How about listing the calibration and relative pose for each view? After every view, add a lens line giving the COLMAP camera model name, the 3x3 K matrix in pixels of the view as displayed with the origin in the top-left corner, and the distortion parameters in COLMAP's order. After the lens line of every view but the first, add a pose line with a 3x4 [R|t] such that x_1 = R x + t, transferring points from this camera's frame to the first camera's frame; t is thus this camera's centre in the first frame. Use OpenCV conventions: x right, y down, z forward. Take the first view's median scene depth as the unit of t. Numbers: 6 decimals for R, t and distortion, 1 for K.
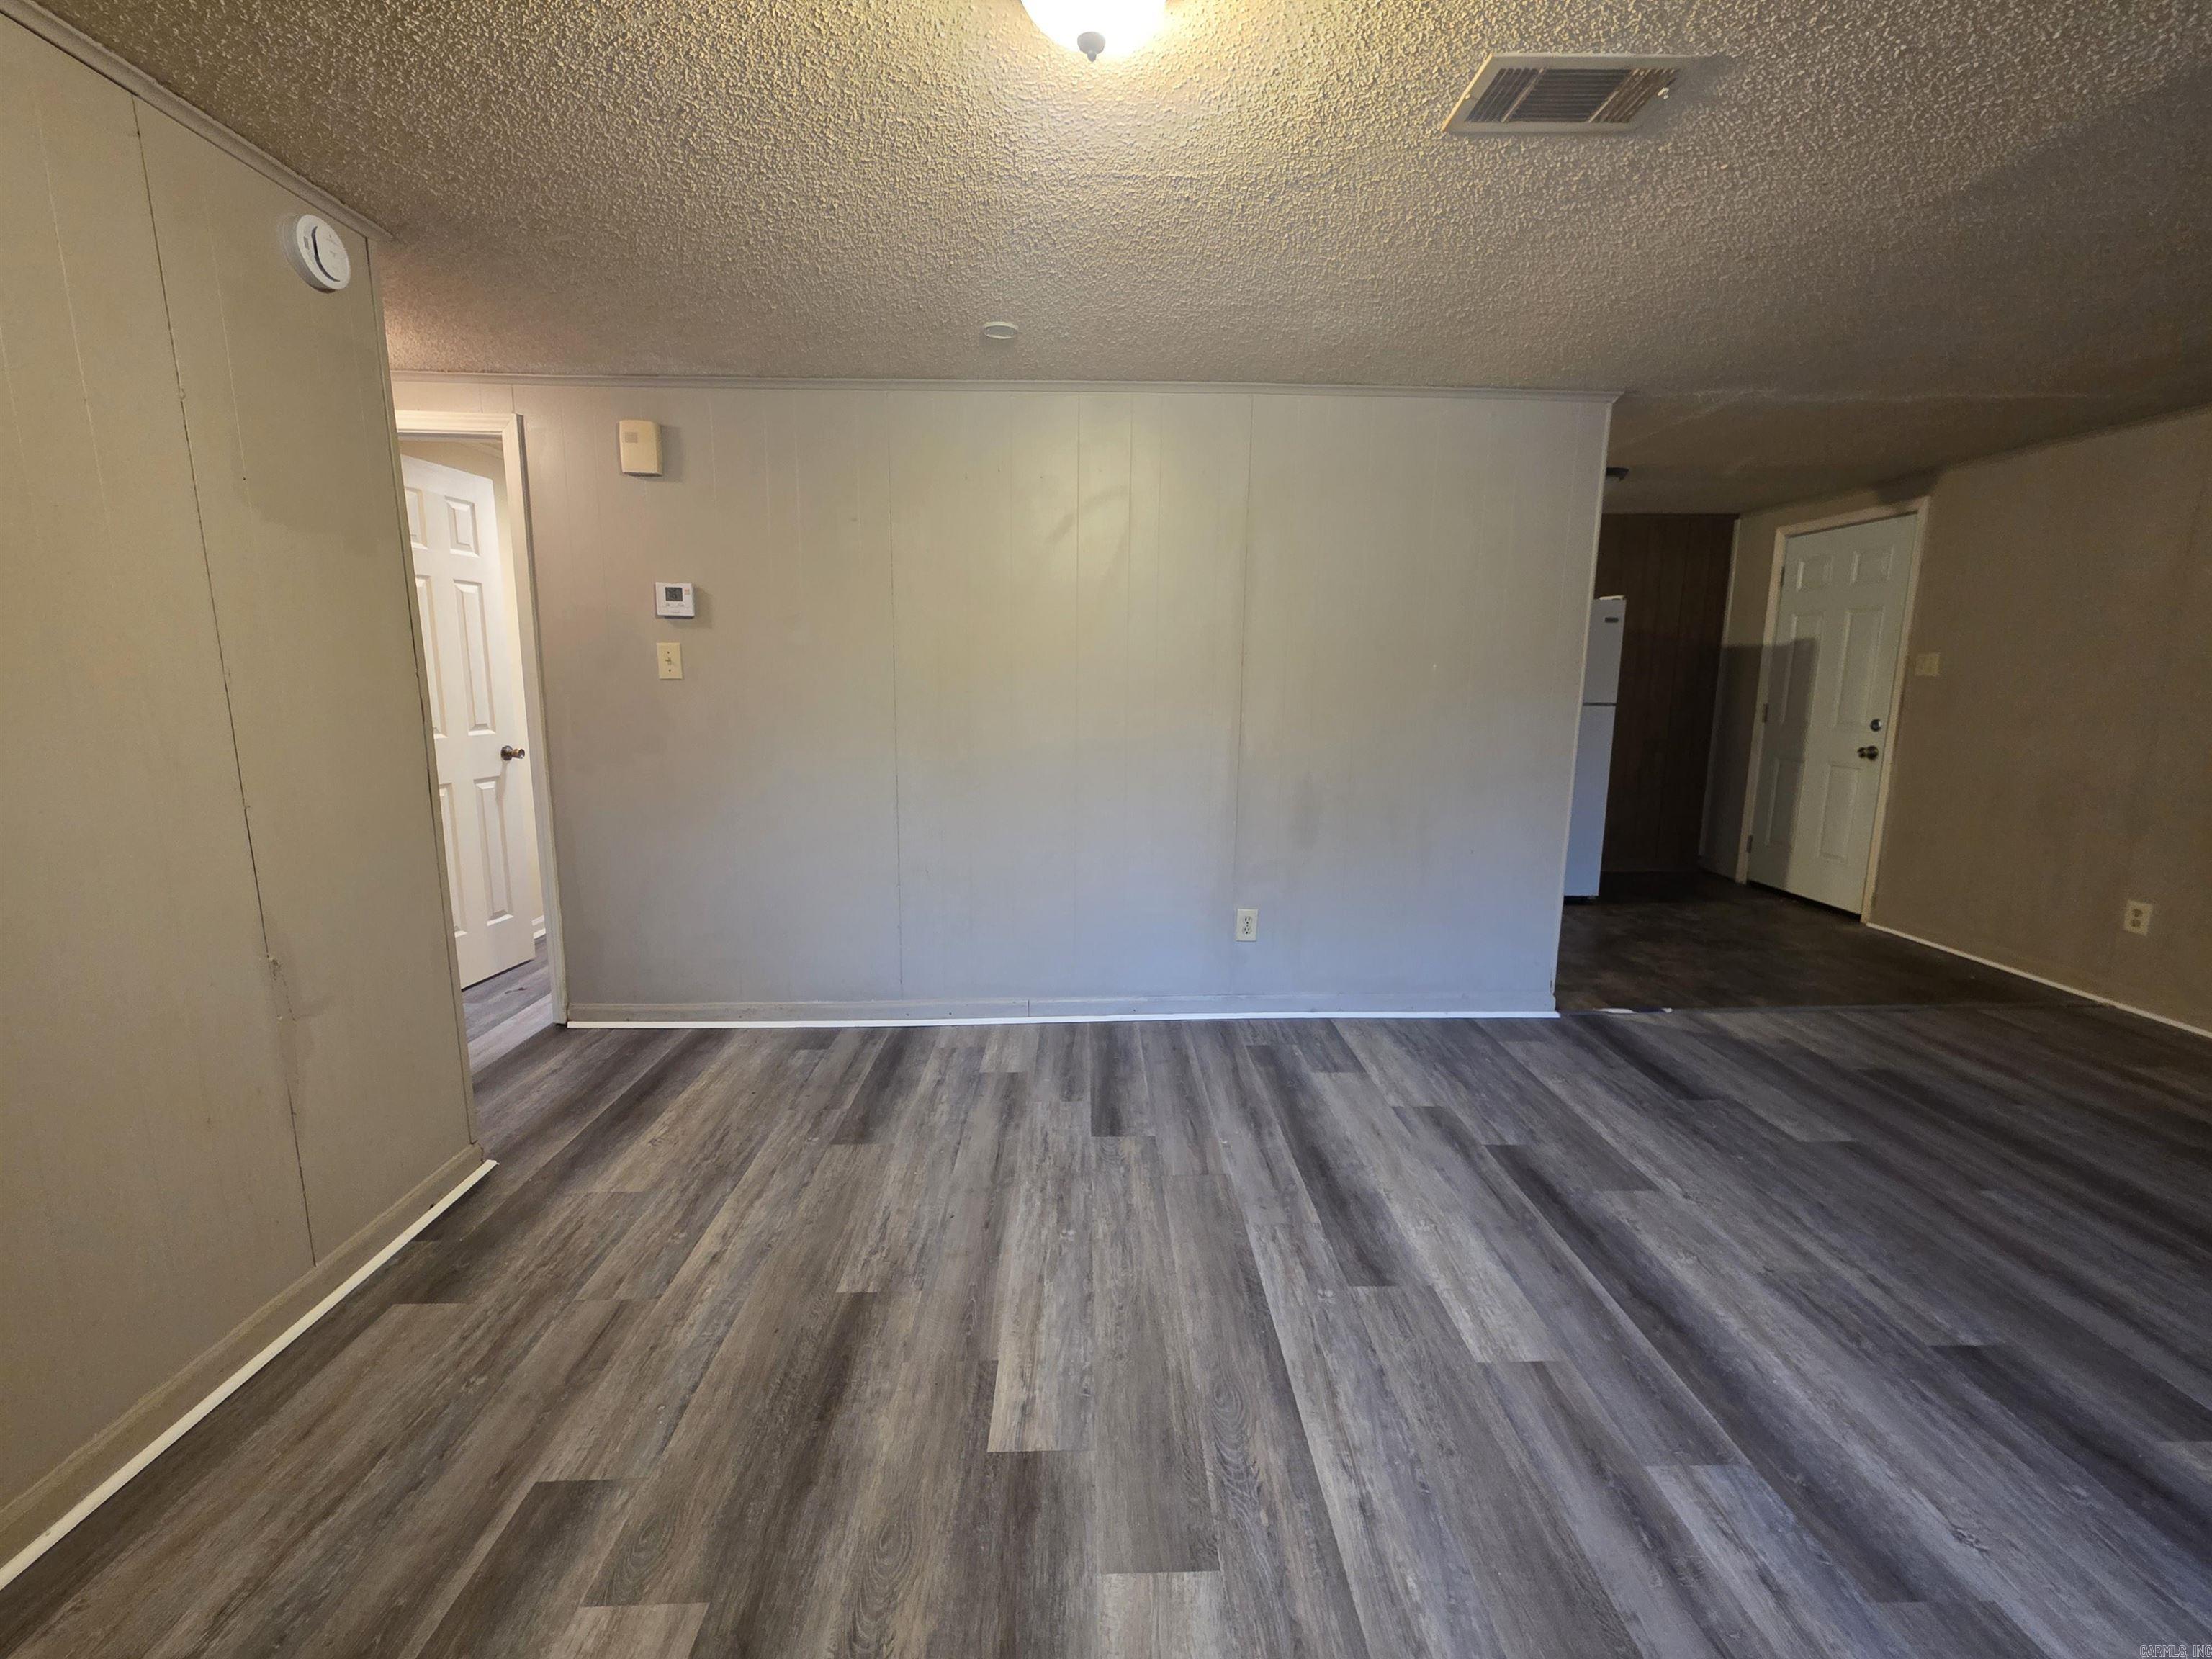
lens RADIAL K [[882.7, 0, 1116.4], [0, 882.7, 814.2], [0, 0, 1]] dist [0.003211, -0.000174]
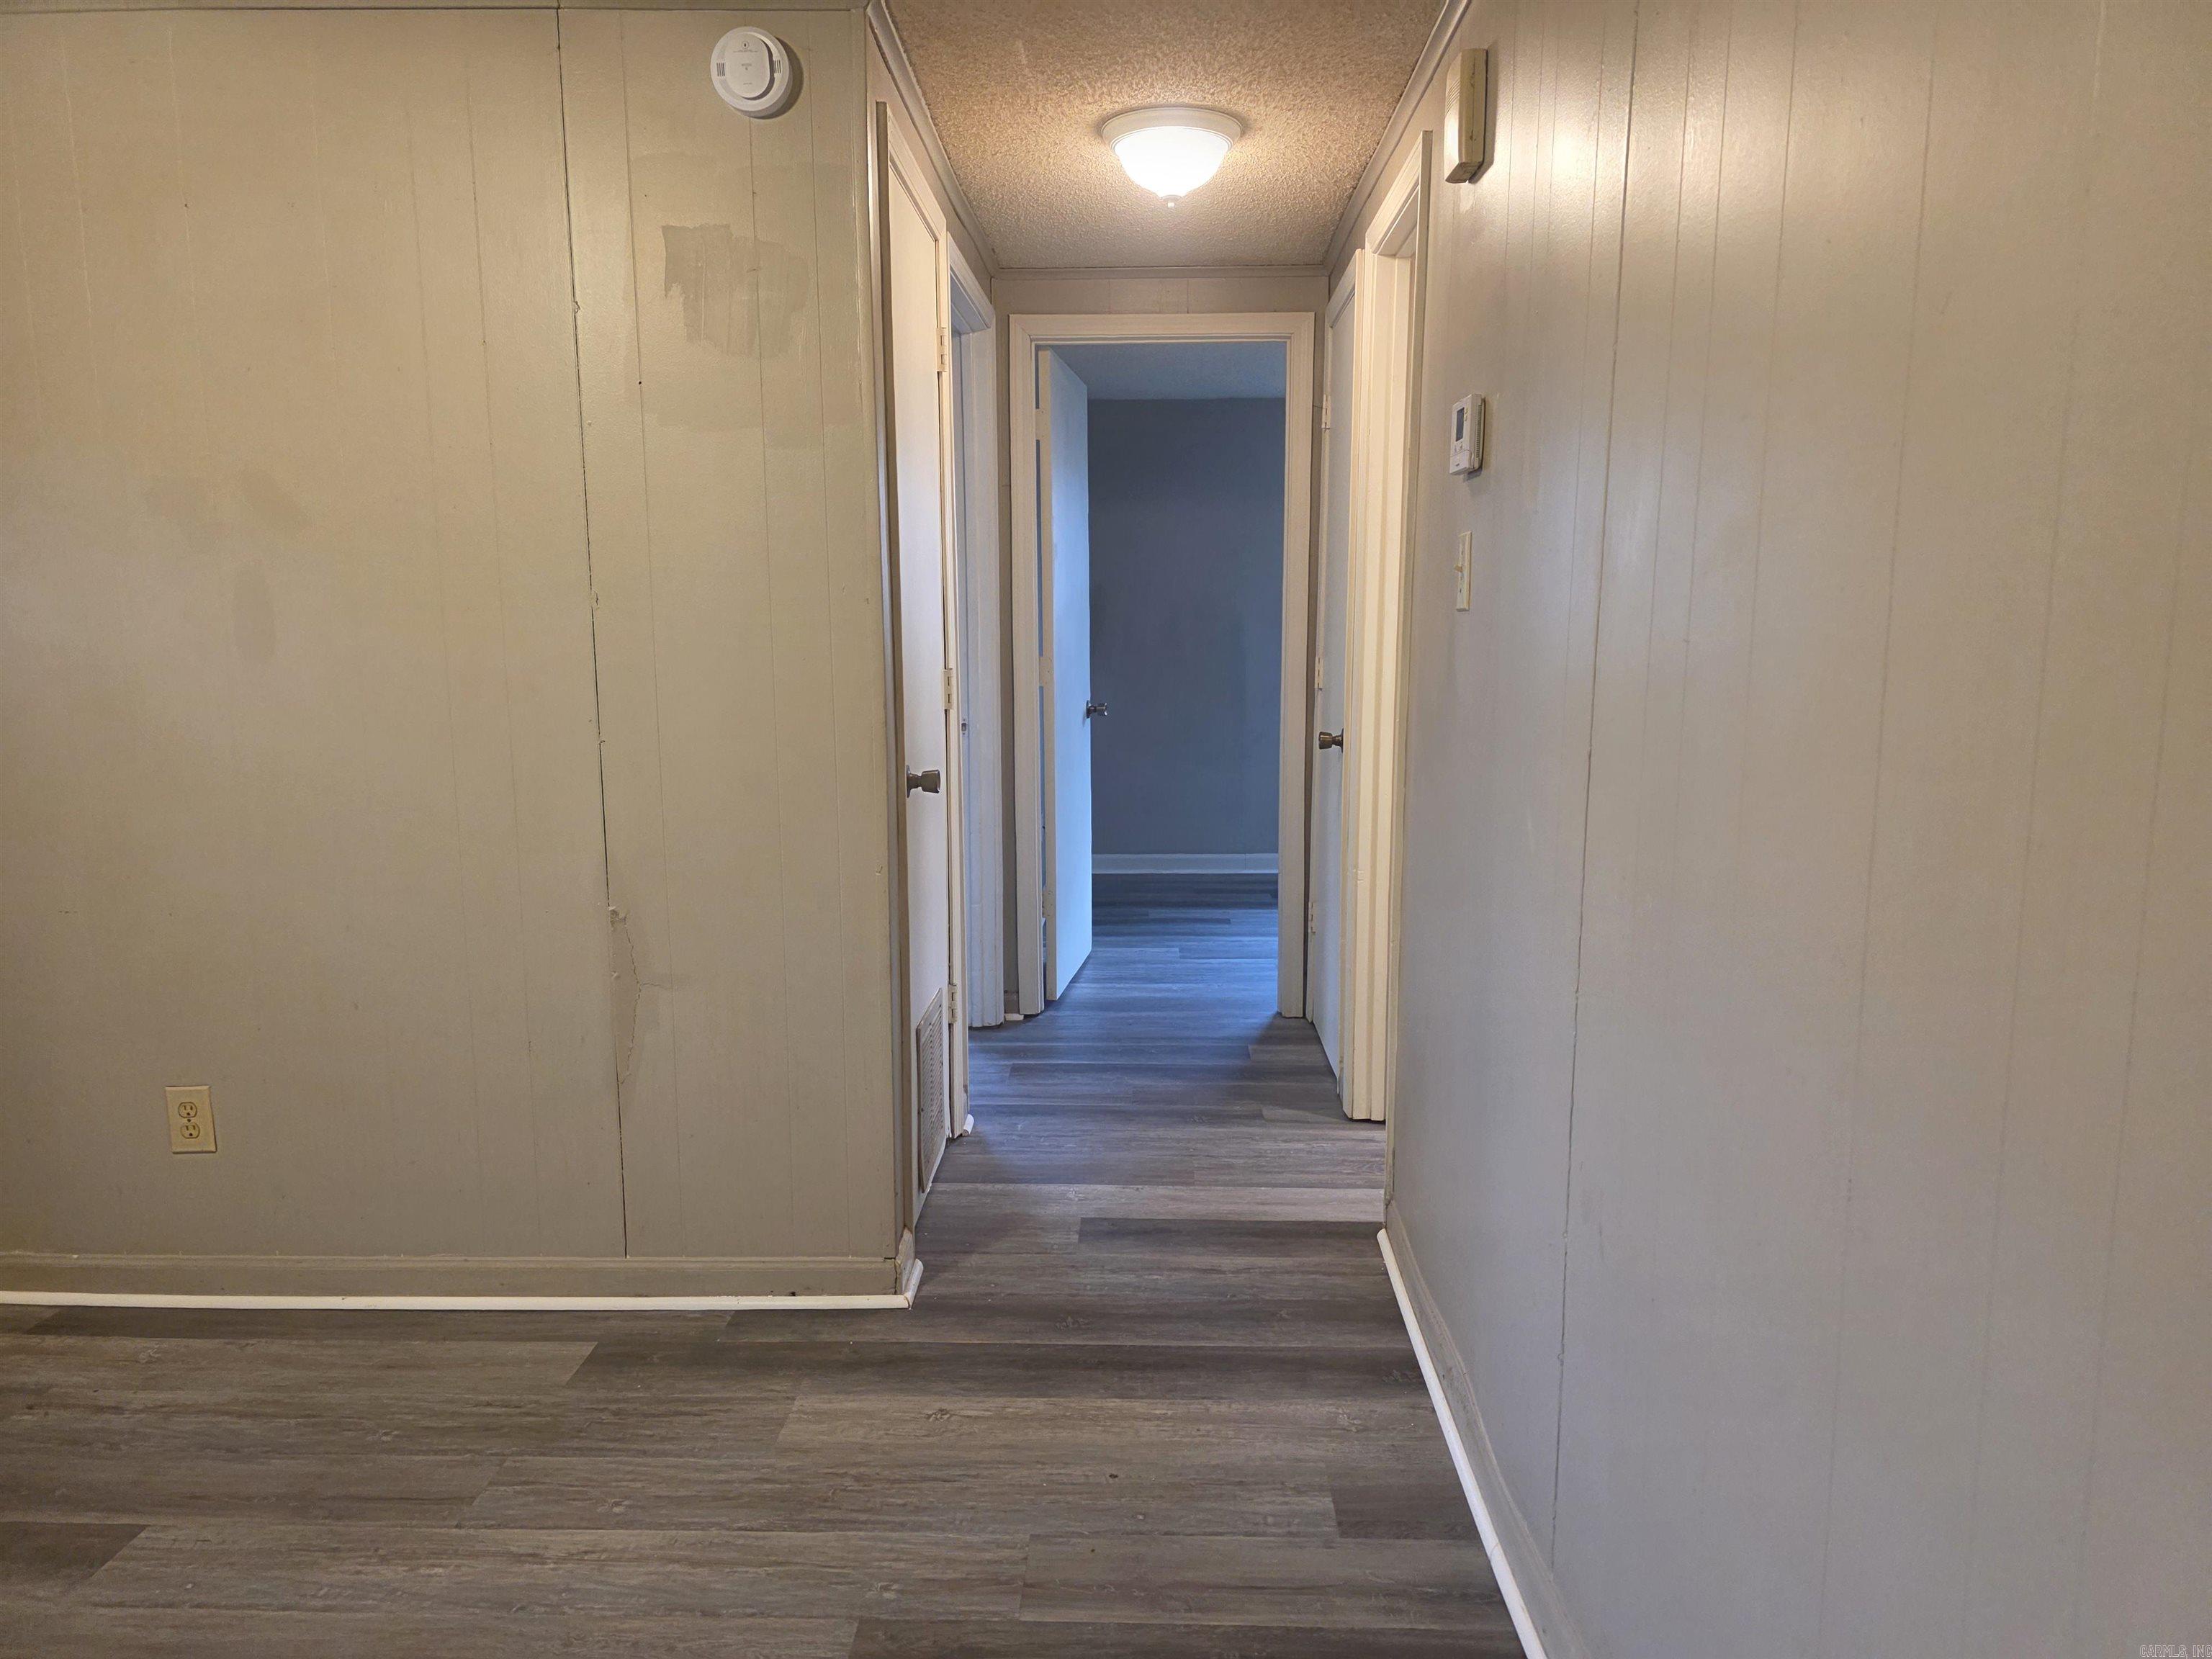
lens RADIAL K [[1488.6, 0, 1104.5], [0, 1488.6, 828.6], [0, 0, 1]] dist [0.018114, -0.006202]
pose [[-0.063499, 0.129614, -0.989529, 0.405310], [-0.156728, 0.977932, 0.138152, -0.160339], [0.985598, 0.163860, -0.041783, 1.181745]]
